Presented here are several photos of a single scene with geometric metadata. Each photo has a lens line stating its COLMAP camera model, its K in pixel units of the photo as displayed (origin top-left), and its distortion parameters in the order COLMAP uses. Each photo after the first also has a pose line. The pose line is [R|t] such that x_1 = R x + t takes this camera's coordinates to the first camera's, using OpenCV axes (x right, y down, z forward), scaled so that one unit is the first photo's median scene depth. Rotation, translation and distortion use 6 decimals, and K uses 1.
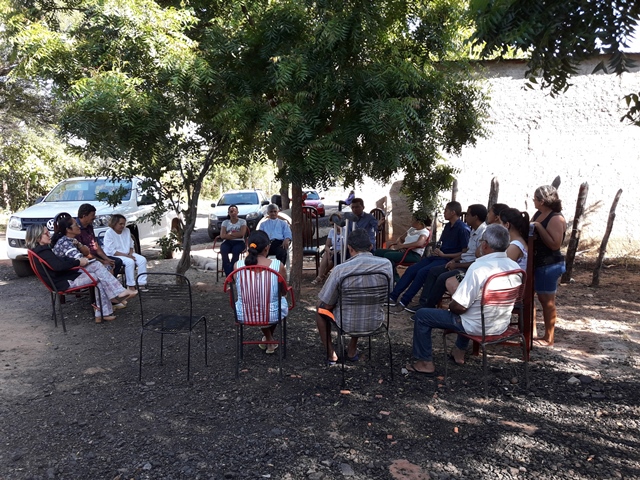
lens RADIAL K [[526.4, 0, 318.3], [0, 526.4, 238.2], [0, 0, 1]] dist [0.072520, -0.102577]
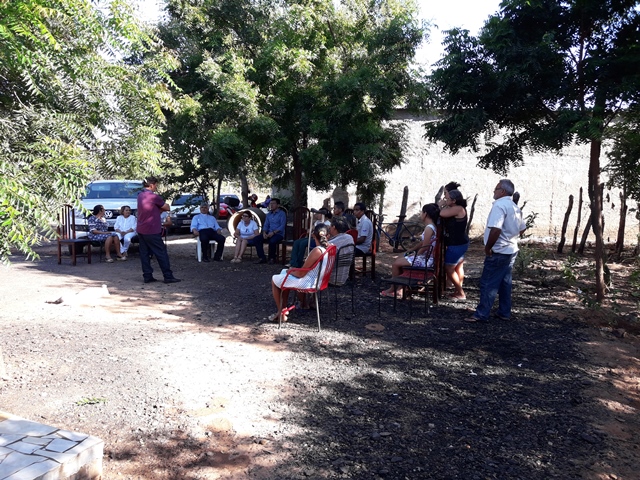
lens RADIAL K [[526.4, 0, 321.0], [0, 526.4, 241.0], [0, 0, 1]] dist [0.072520, -0.102577]
pose [[0.973647, -0.002698, 0.228042, -0.329434], [0.002987, 0.999995, -0.000924, 0.059596], [-0.228039, 0.001581, 0.973651, -0.577337]]
